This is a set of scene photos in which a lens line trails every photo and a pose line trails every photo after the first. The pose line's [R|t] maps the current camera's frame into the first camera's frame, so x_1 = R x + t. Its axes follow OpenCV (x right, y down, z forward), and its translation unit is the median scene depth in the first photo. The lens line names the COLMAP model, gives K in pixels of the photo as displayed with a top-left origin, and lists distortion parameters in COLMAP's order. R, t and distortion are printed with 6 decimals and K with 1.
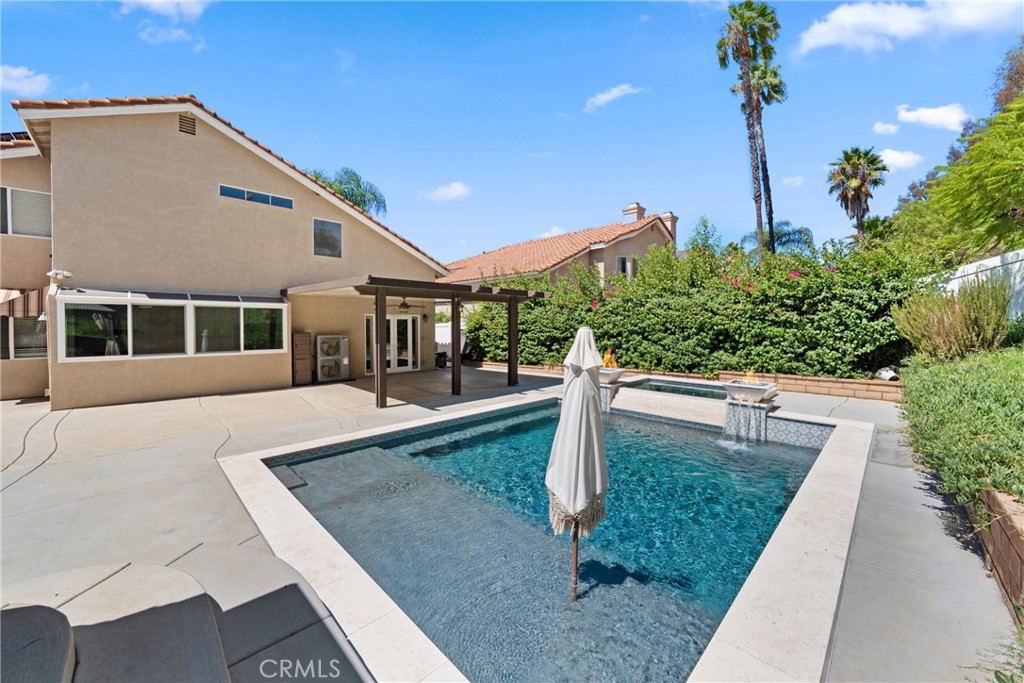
lens RADIAL K [[376.5, 0, 529.9], [0, 376.5, 331.1], [0, 0, 1]] dist [0.002886, -0.000468]
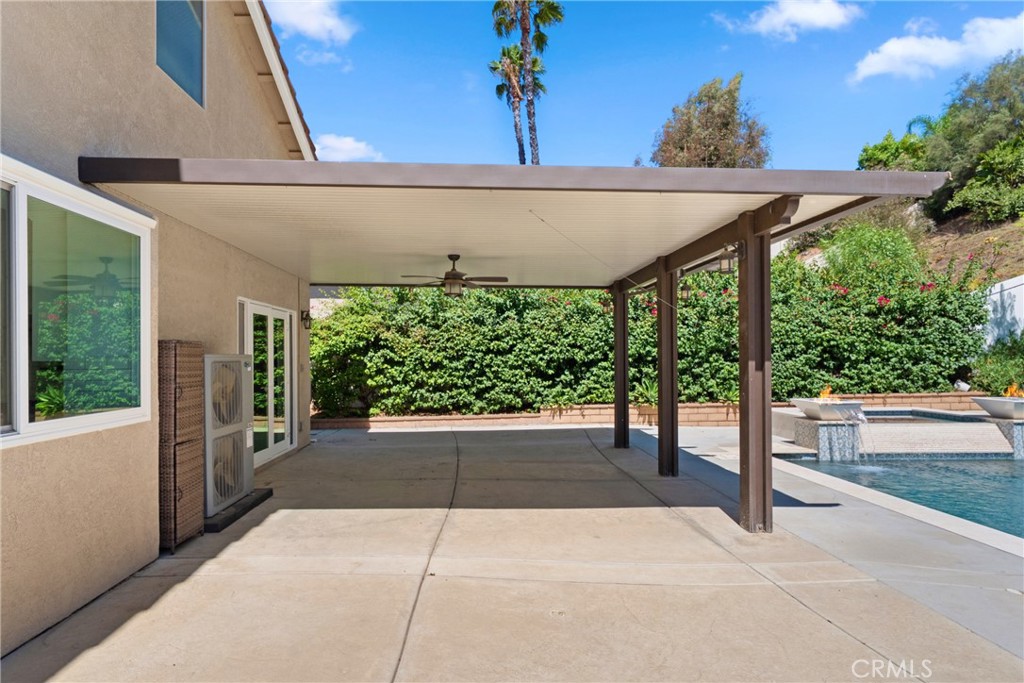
lens RADIAL K [[520.5, 0, 489.7], [0, 520.5, 352.9], [0, 0, 1]] dist [0.011593, -0.001605]
pose [[0.710163, 0.005092, 0.704019, -0.722167], [0.014336, 0.999662, -0.021691, 0.023223], [-0.703891, 0.025497, 0.709850, 0.605704]]
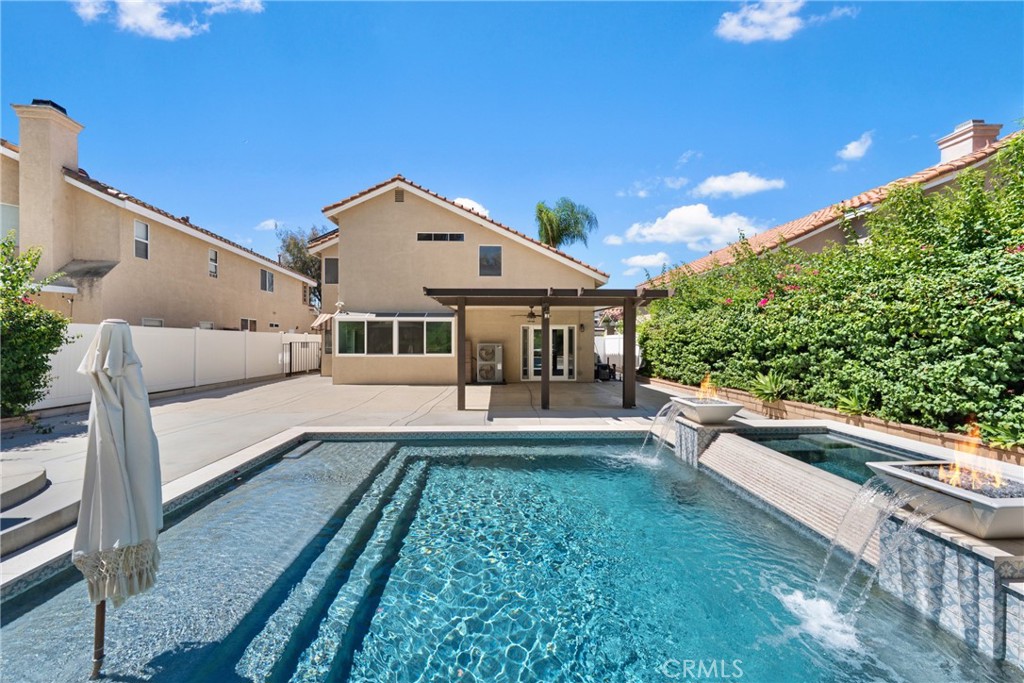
lens RADIAL K [[359.0, 0, 508.8], [0, 359.0, 341.0], [0, 0, 1]] dist [-0.000221, 0.000026]
pose [[0.723107, 0.008341, -0.690686, 0.305129], [-0.014044, 0.999898, -0.002628, 0.005803], [0.690593, 0.011600, 0.723150, 0.264311]]
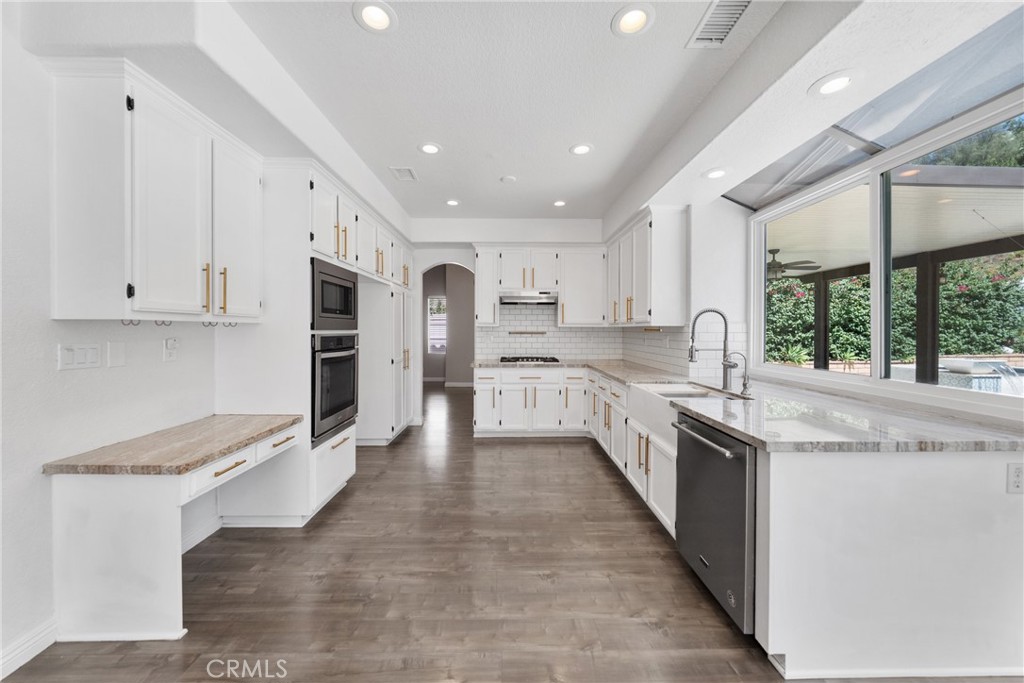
lens RADIAL K [[359.0, 0, 510.9], [0, 359.0, 333.0], [0, 0, 1]] dist [-0.000221, 0.000026]
pose [[0.710718, -0.002134, 0.703473, -1.001541], [0.010251, 0.999921, -0.007323, 0.026339], [-0.703402, 0.012416, 0.710684, 0.939385]]
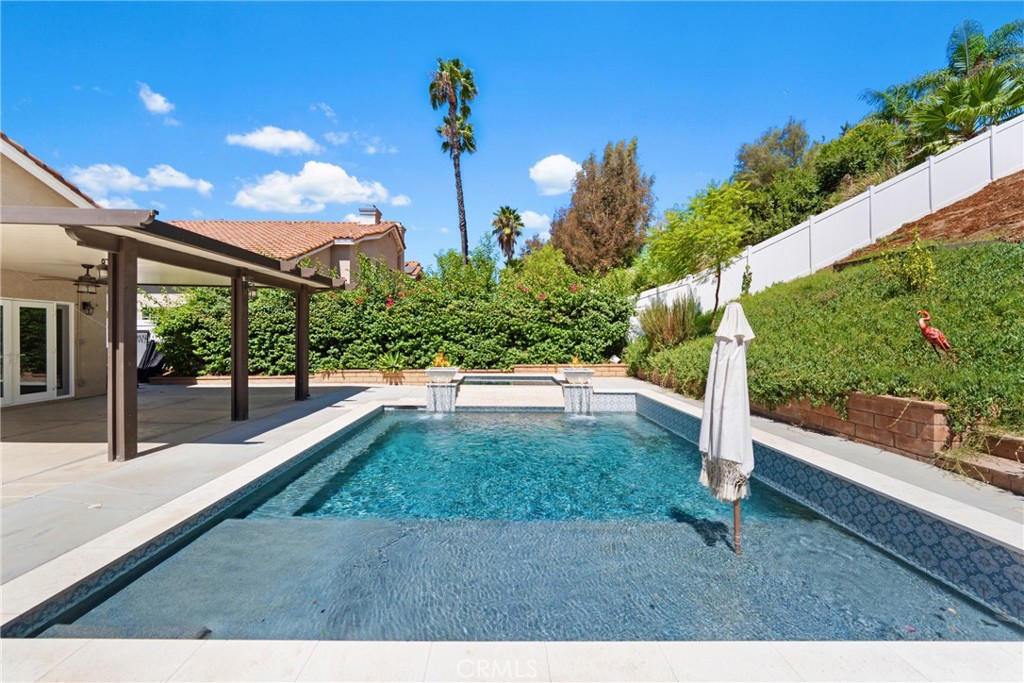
lens RADIAL K [[363.5, 0, 494.9], [0, 363.5, 339.4], [0, 0, 1]] dist [0.008769, -0.000599]
pose [[0.729398, -0.001352, 0.684088, -0.273915], [0.003885, 0.999990, -0.002166, 0.024144], [-0.684078, 0.004237, 0.729396, 0.183515]]
